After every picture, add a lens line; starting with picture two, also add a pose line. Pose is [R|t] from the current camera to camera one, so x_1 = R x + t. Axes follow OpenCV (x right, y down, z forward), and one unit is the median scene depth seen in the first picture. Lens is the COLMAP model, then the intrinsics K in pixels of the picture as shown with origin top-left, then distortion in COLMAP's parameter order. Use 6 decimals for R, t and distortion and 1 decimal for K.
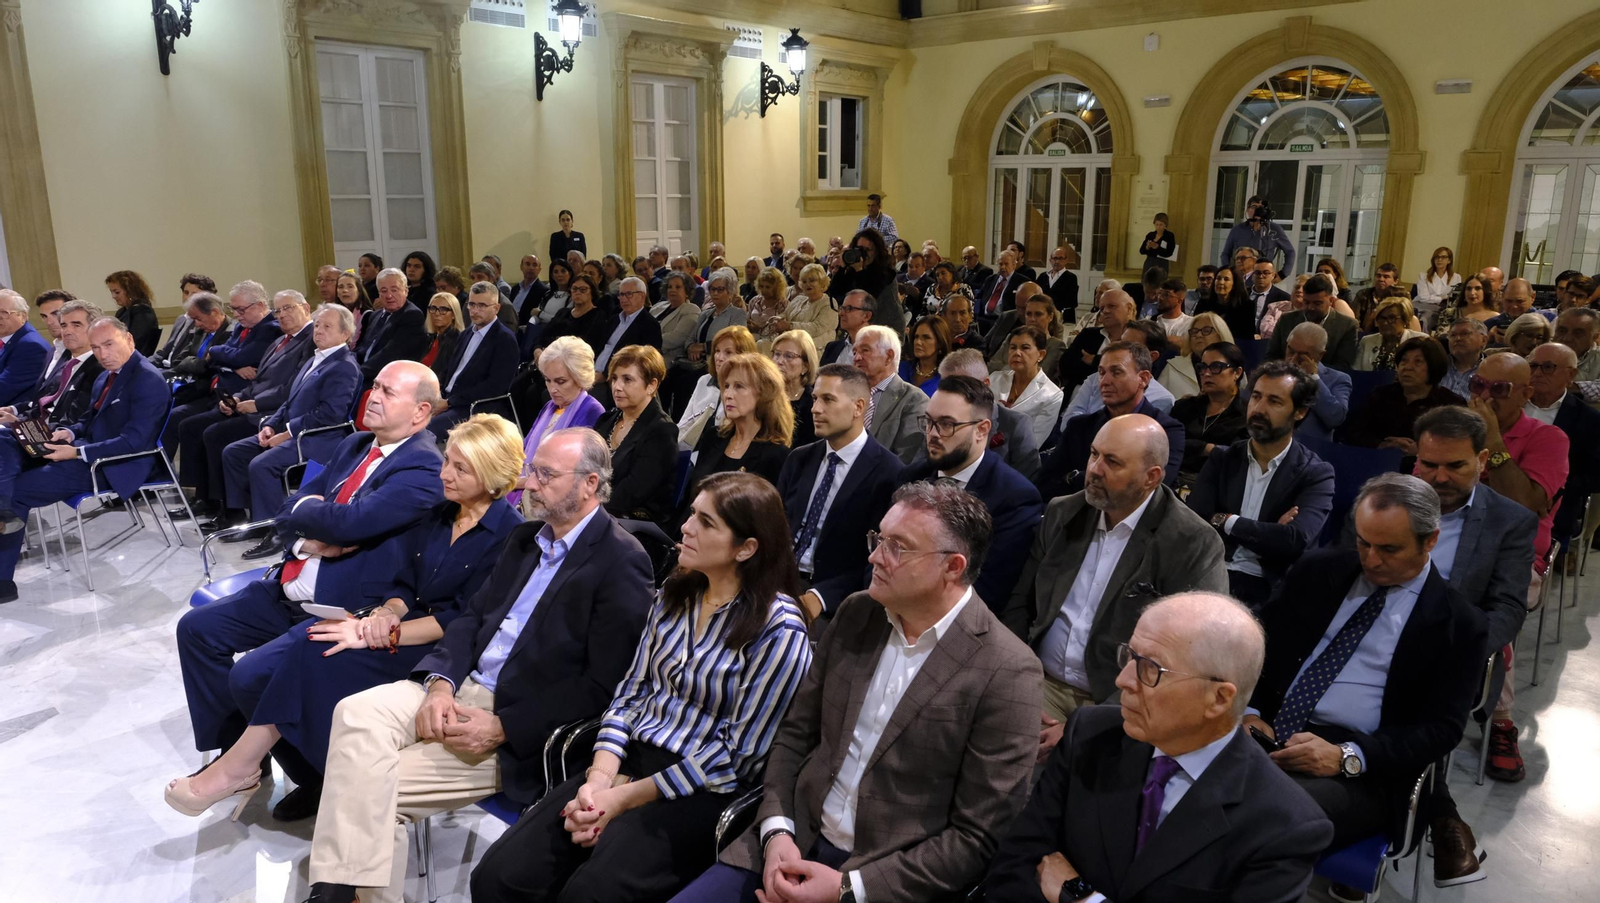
lens RADIAL K [[1139.7, 0, 802.5], [0, 1139.7, 455.9], [0, 0, 1]] dist [-0.024502, -0.013067]
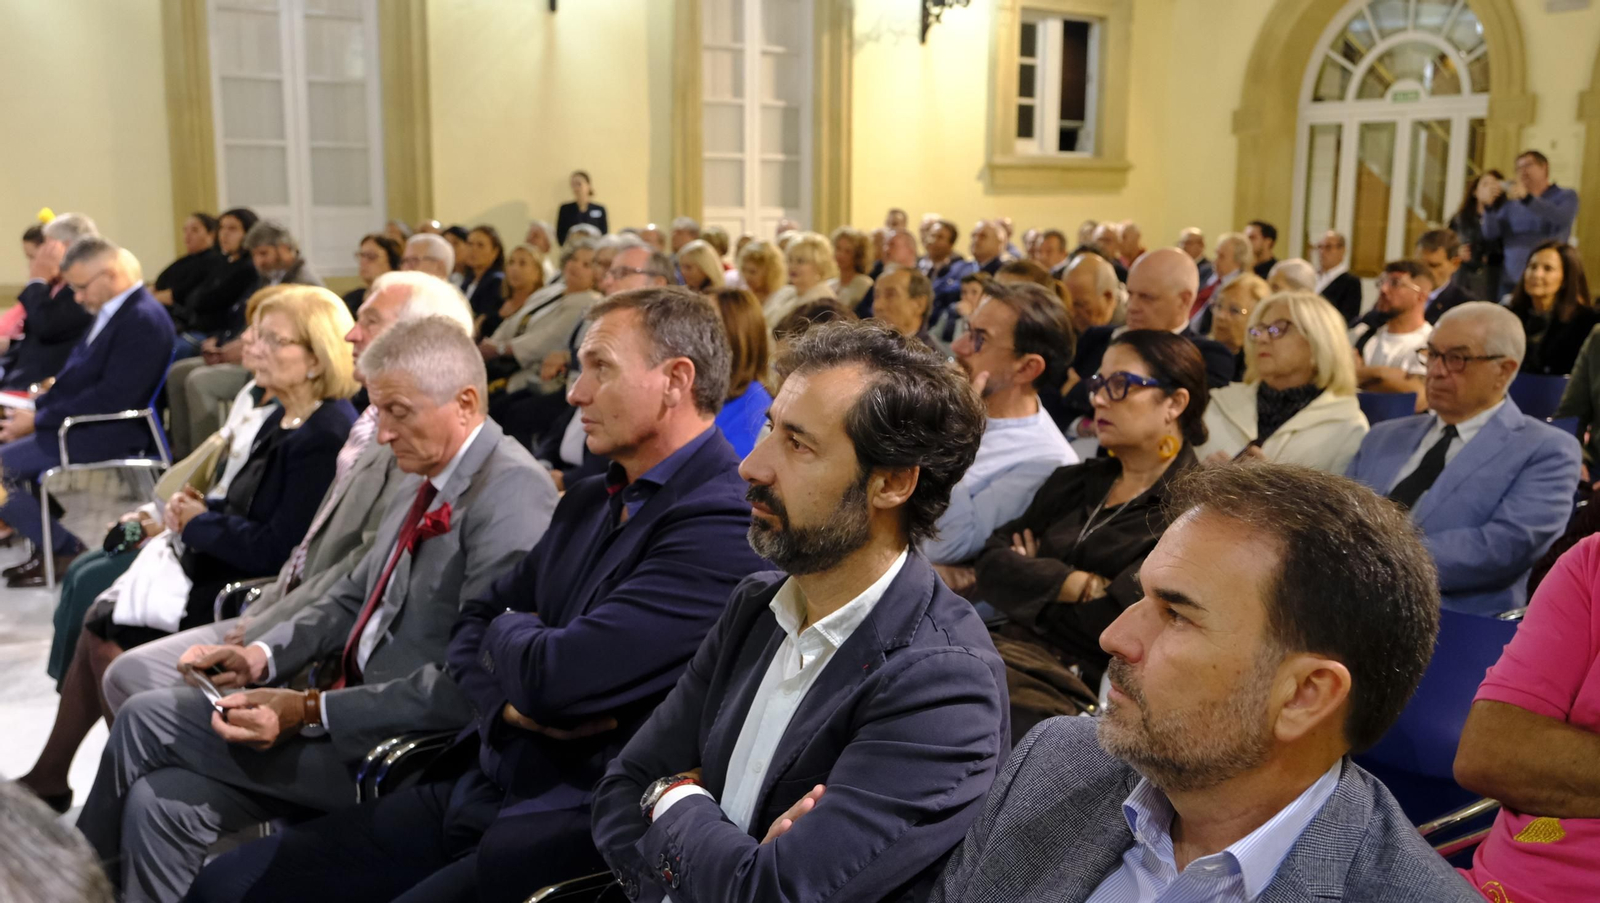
lens RADIAL K [[1529.1, 0, 797.7], [0, 1529.1, 450.3], [0, 0, 1]] dist [0.003818, 0.000000]
pose [[0.971393, 0.045930, -0.232995, 0.120803], [-0.060864, 0.996499, -0.057313, -0.005119], [0.229547, 0.069855, 0.970788, 0.138507]]
